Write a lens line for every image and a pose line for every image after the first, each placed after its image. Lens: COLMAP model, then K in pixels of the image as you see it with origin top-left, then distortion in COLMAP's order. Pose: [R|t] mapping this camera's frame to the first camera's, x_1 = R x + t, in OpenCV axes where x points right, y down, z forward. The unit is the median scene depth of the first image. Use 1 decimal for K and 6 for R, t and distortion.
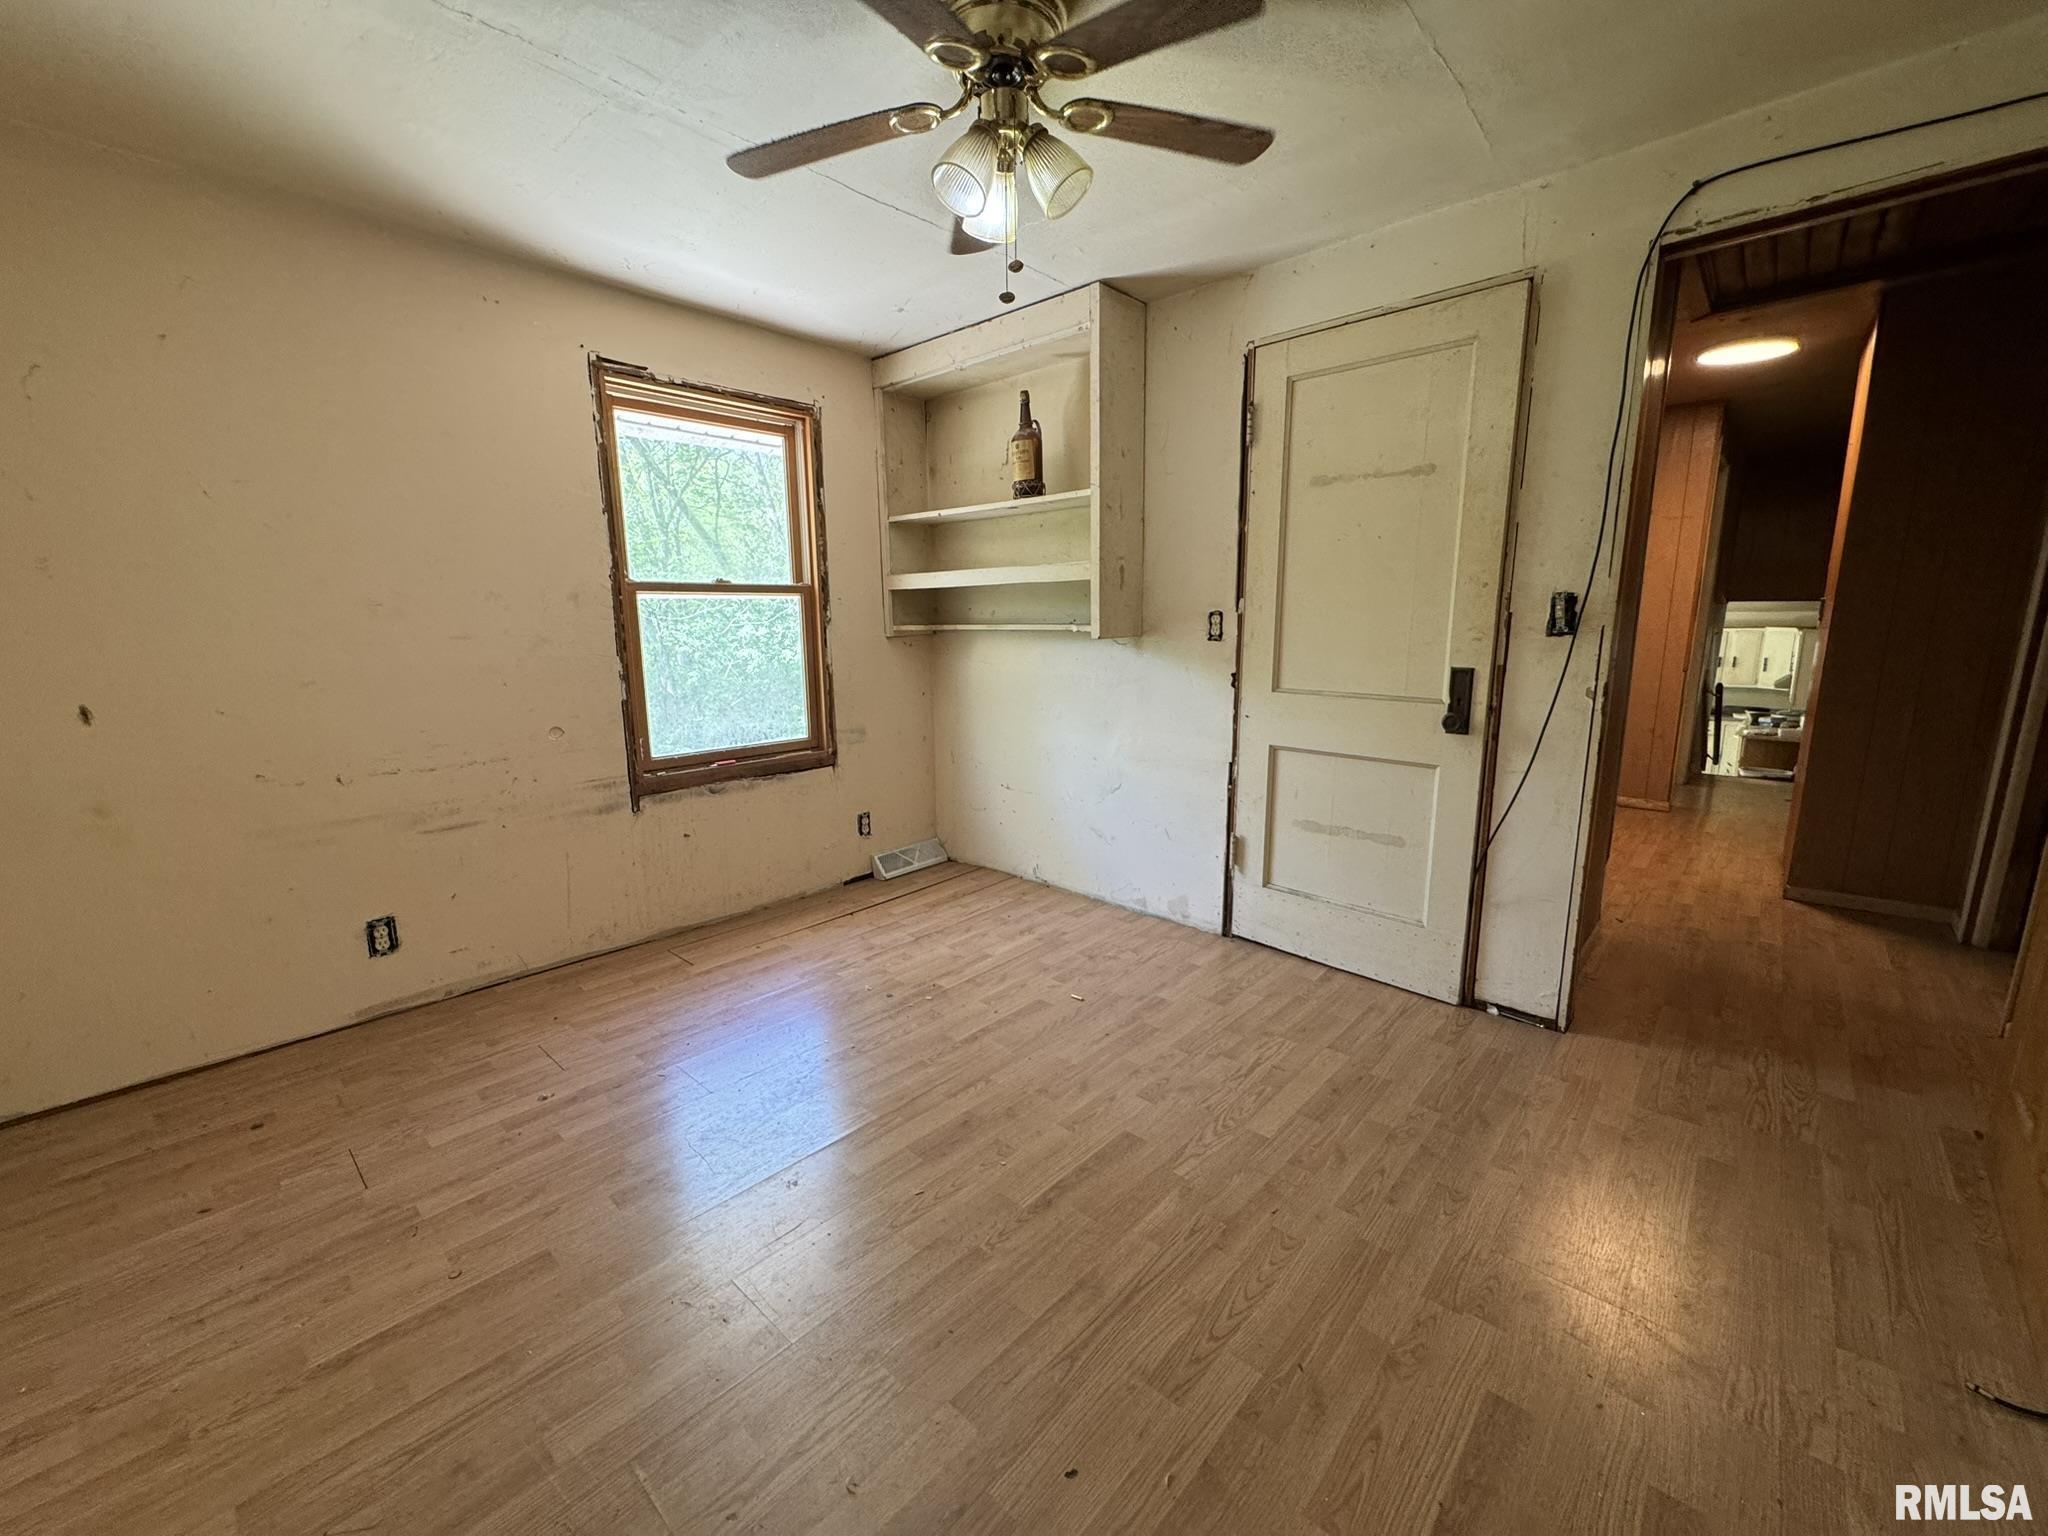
lens RADIAL K [[816.1, 0, 1022.6], [0, 816.1, 766.7], [0, 0, 1]] dist [-0.002627, 0.000553]
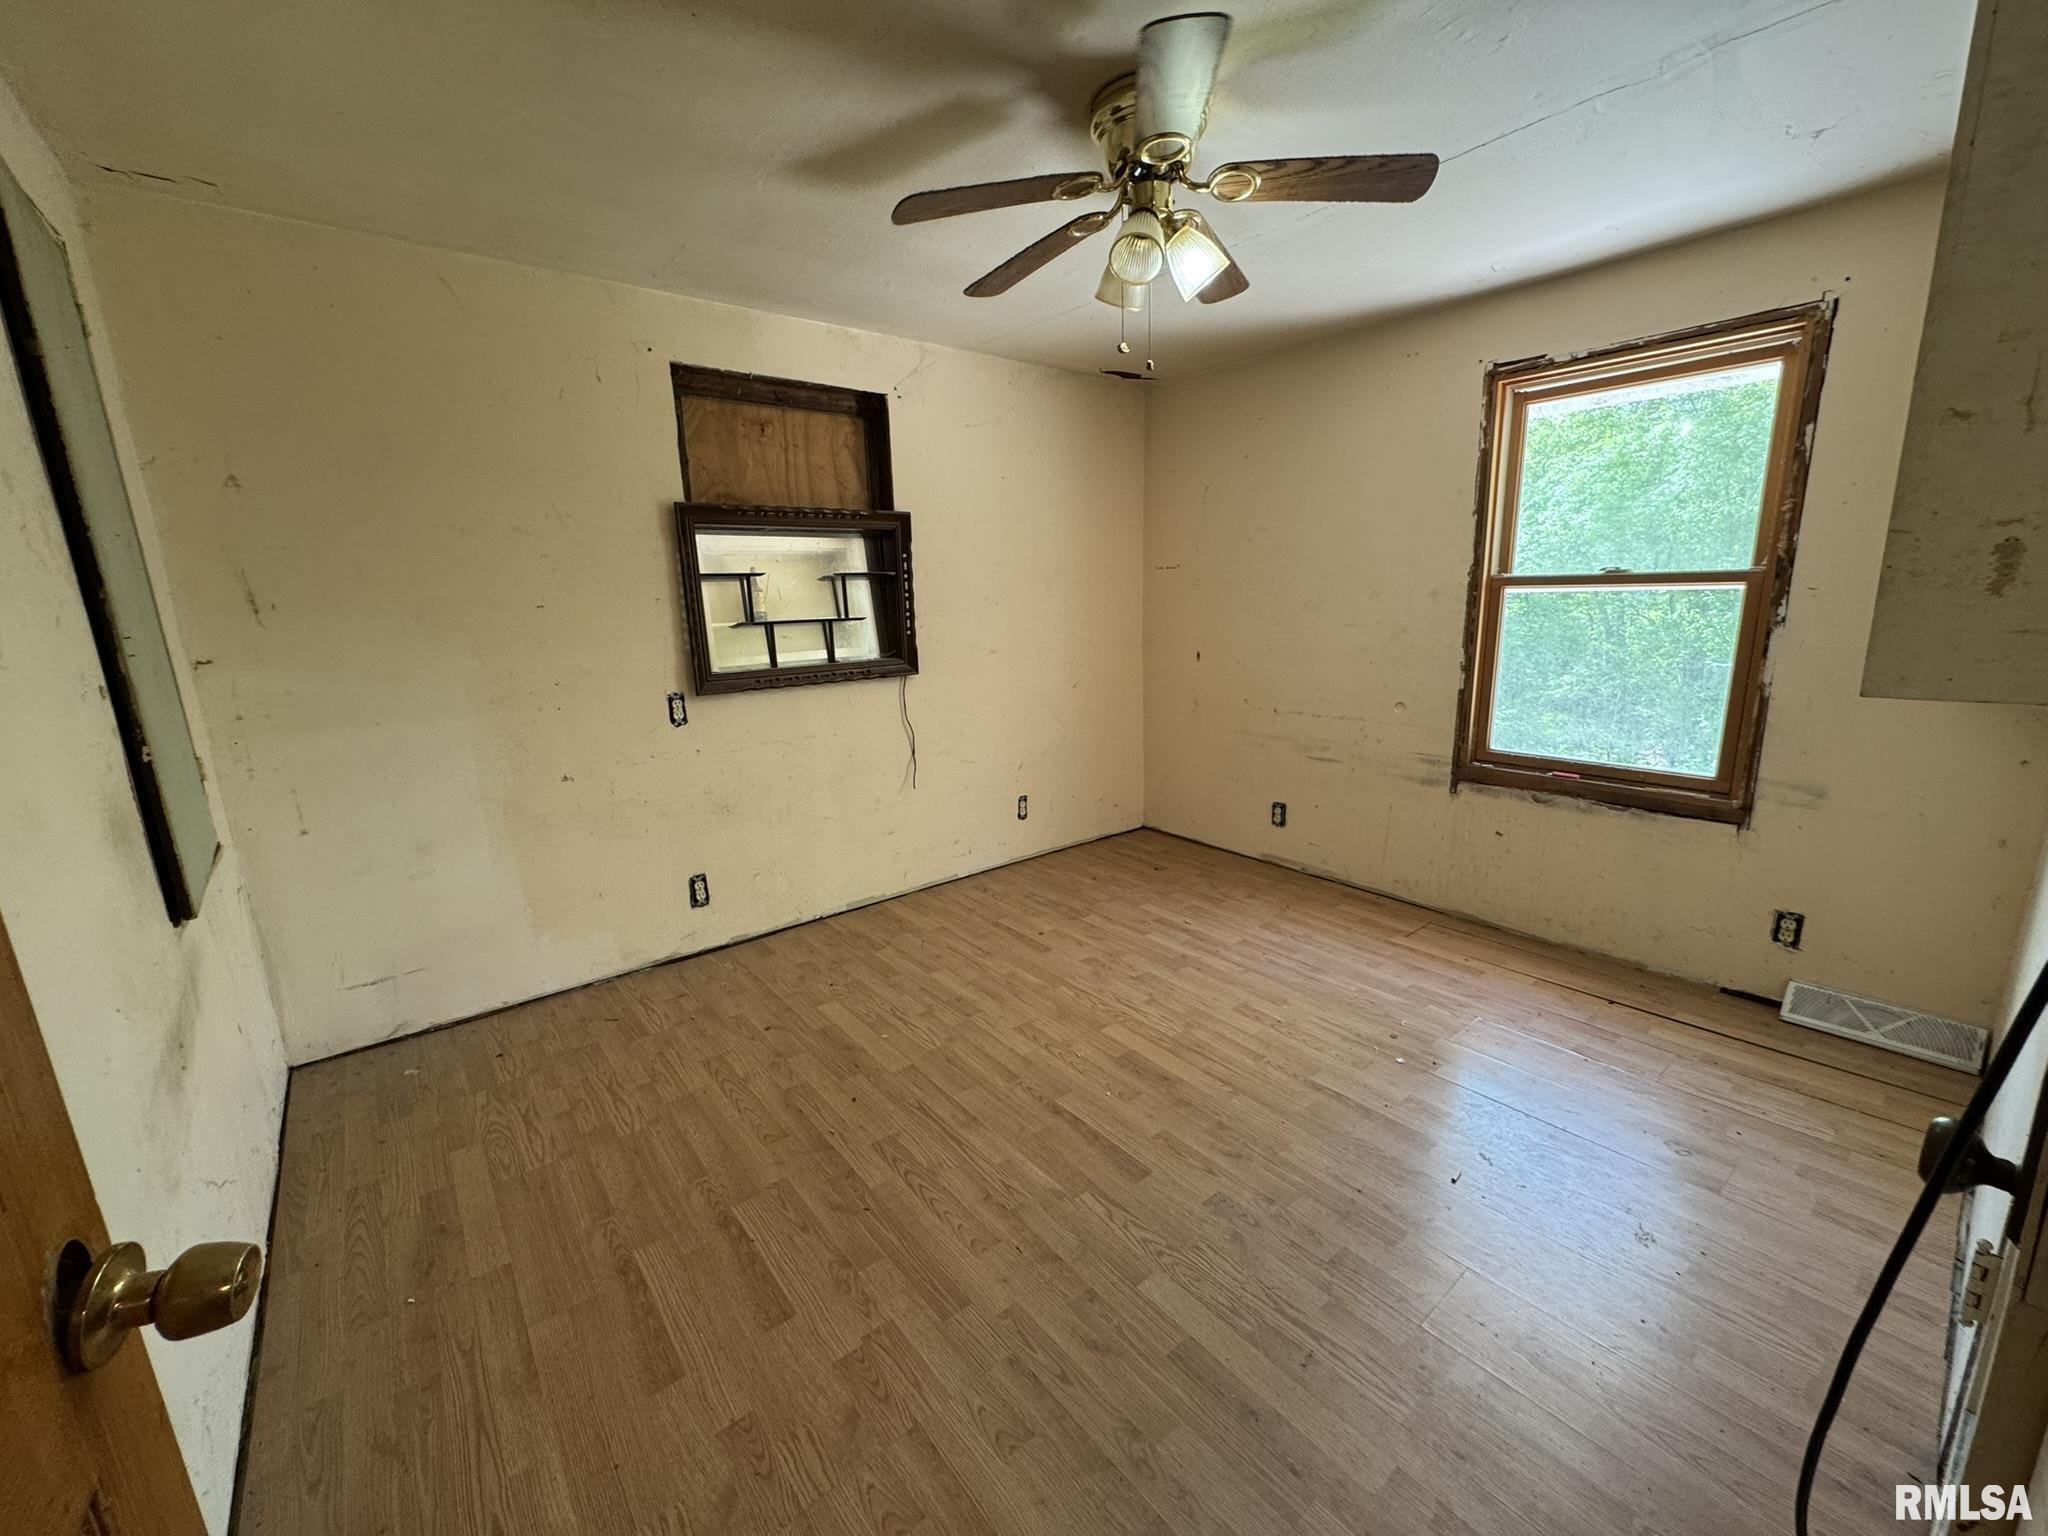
lens RADIAL K [[816.1, 0, 1023.0], [0, 816.1, 770.1], [0, 0, 1]] dist [-0.002627, 0.000553]
pose [[-0.147585, 0.229970, -0.961942, 0.657963], [-0.149840, 0.956167, 0.251578, -0.164224], [0.977633, 0.181267, -0.106657, 0.572025]]
